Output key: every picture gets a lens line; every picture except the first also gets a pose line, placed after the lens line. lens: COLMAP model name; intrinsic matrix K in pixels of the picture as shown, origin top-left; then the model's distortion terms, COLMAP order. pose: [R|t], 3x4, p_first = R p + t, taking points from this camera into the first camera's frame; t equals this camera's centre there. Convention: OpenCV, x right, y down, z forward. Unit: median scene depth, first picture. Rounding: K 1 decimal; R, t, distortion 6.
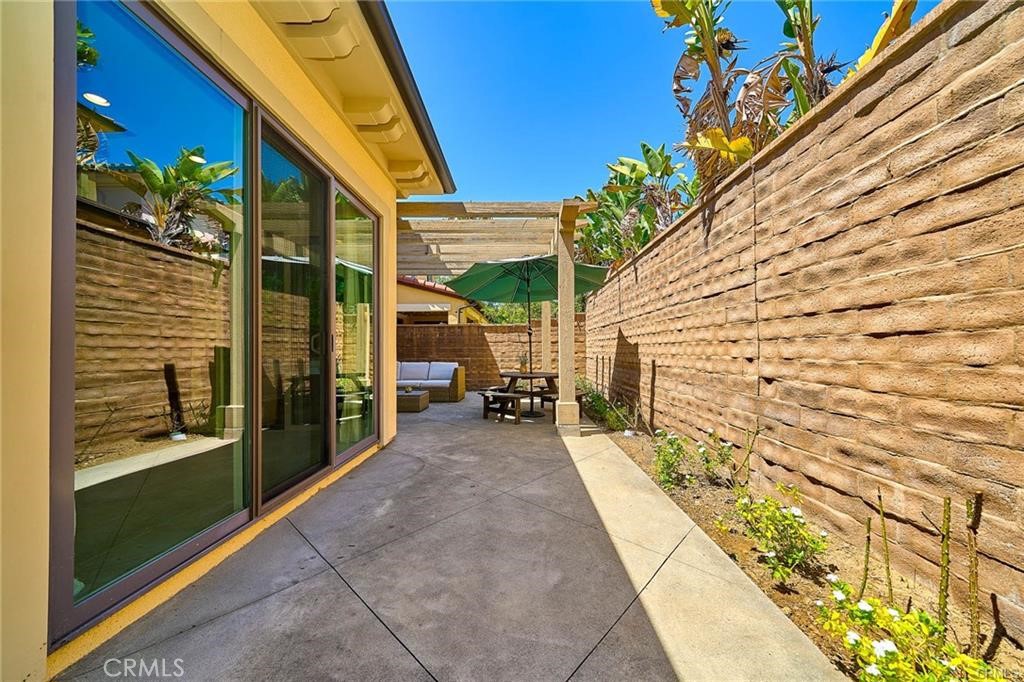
lens RADIAL K [[356.2, 0, 541.2], [0, 356.2, 343.3], [0, 0, 1]] dist [0.002458, -0.001635]
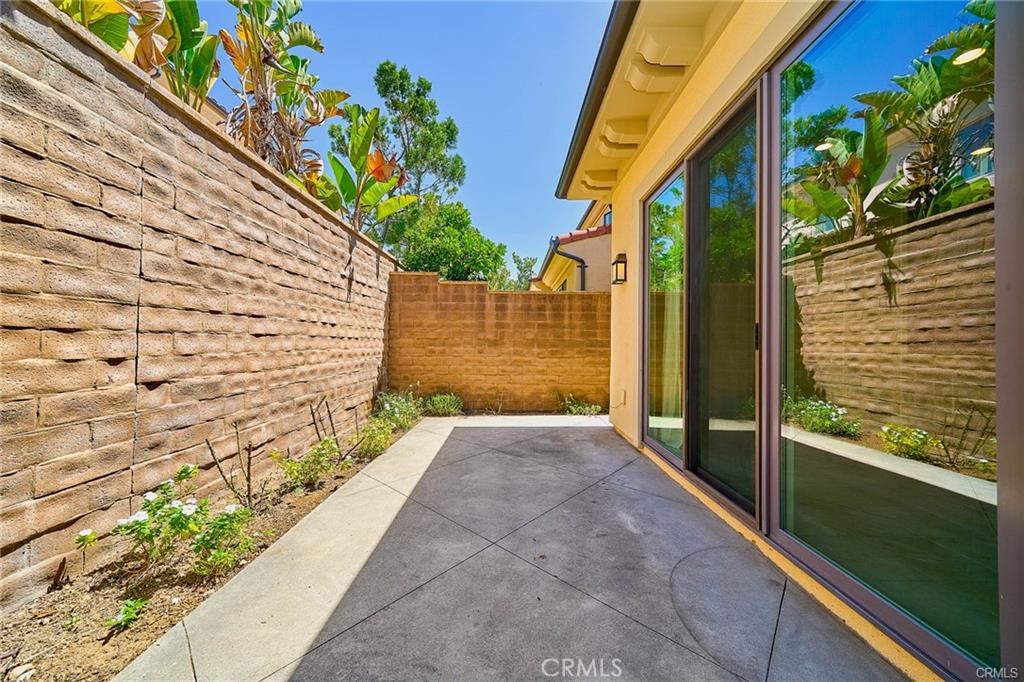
lens RADIAL K [[356.2, 0, 513.7], [0, 356.2, 342.1], [0, 0, 1]] dist [0.002458, -0.001635]
pose [[-0.998702, -0.000825, 0.050935, -0.206586], [-0.001823, 0.999807, -0.019550, 0.028603], [-0.050909, -0.019617, -0.998511, 1.988487]]
